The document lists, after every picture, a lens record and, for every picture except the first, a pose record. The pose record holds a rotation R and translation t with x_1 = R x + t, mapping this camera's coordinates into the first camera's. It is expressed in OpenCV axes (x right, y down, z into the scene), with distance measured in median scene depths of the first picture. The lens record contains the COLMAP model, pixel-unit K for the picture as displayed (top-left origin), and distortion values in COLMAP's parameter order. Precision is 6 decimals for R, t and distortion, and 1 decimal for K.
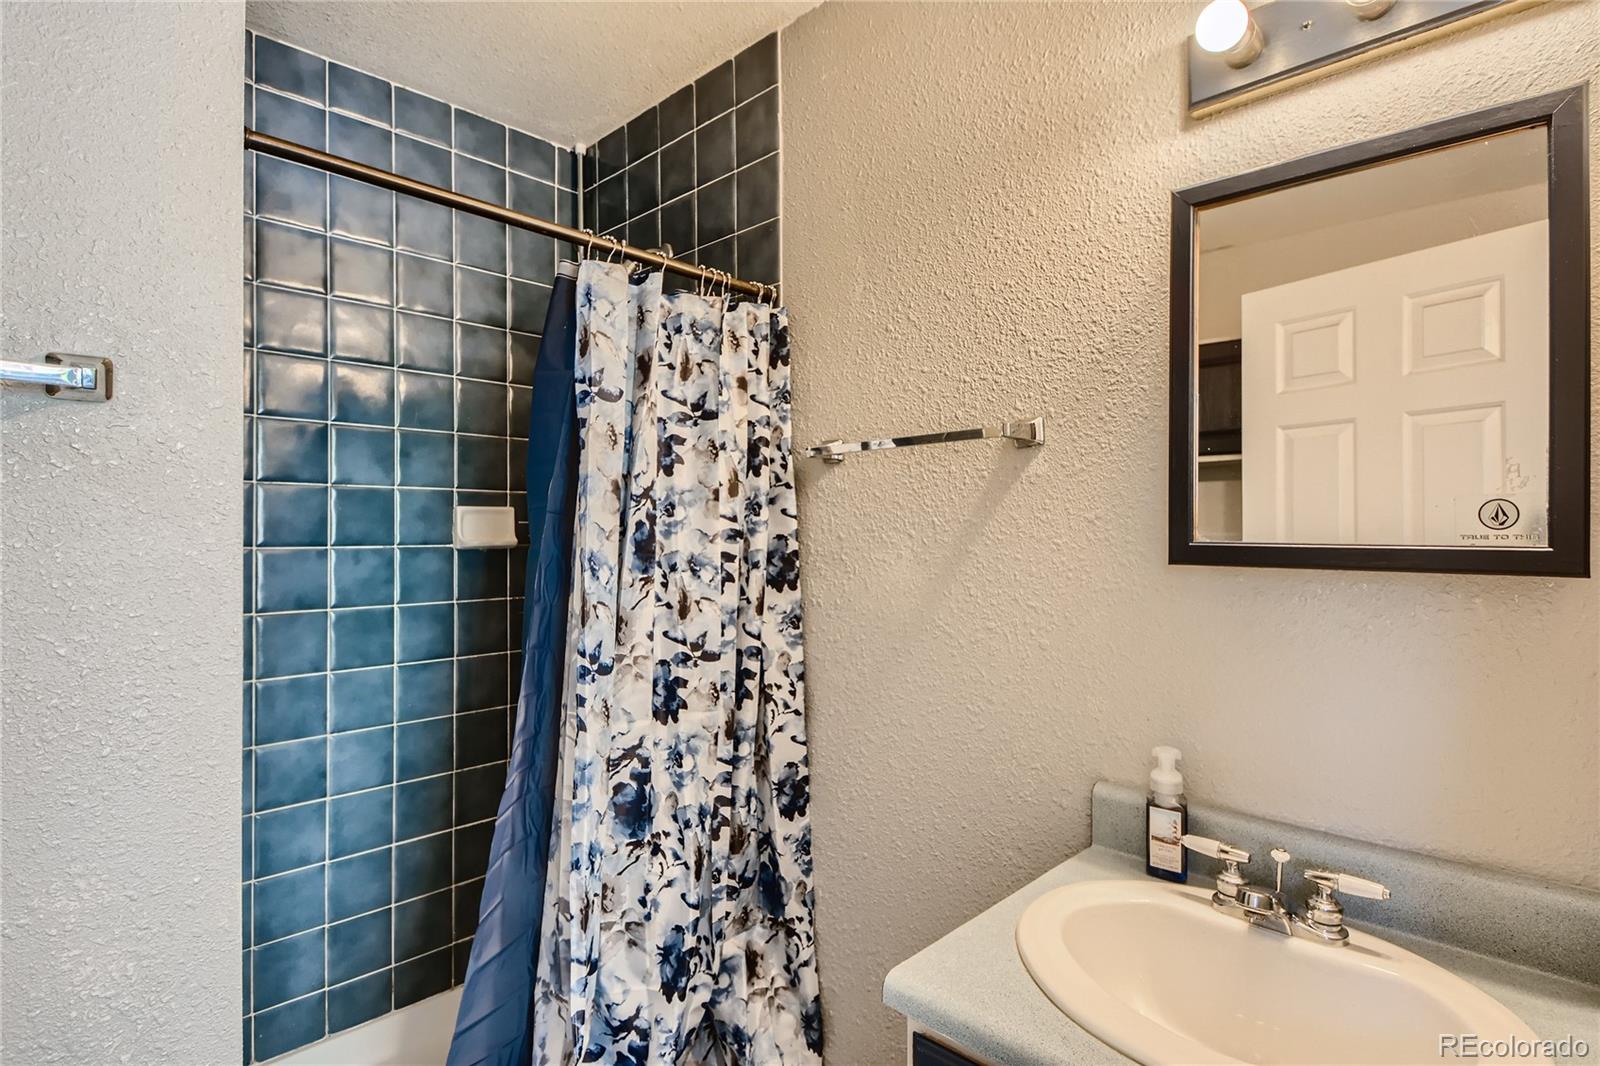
lens RADIAL K [[840.0, 0, 800.0], [0, 840.0, 533.0], [0, 0, 1]] dist [0.030527, -0.023773]
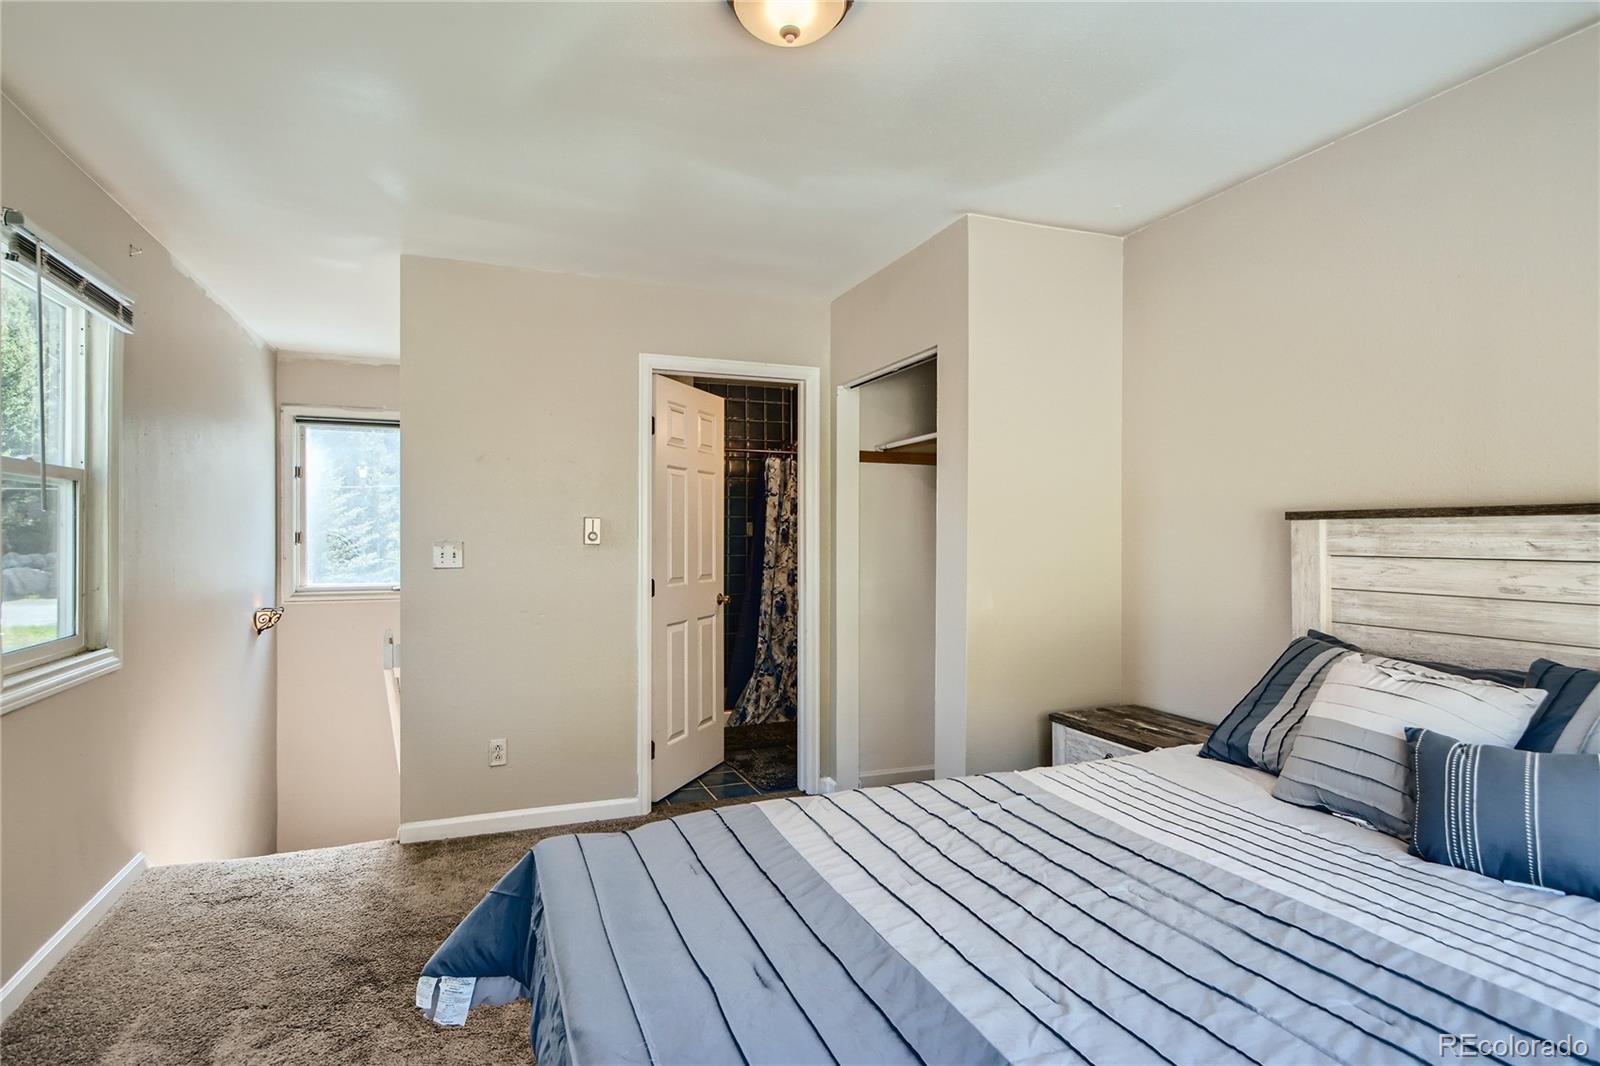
lens RADIAL K [[840.0, 0, 800.0], [0, 840.0, 533.0], [0, 0, 1]] dist [0.030527, -0.023773]
pose [[0.914487, 0.001676, -0.404612, 1.355200], [-0.002137, 0.999997, -0.000688, 0.008113], [0.404610, 0.001494, 0.914488, -2.297807]]
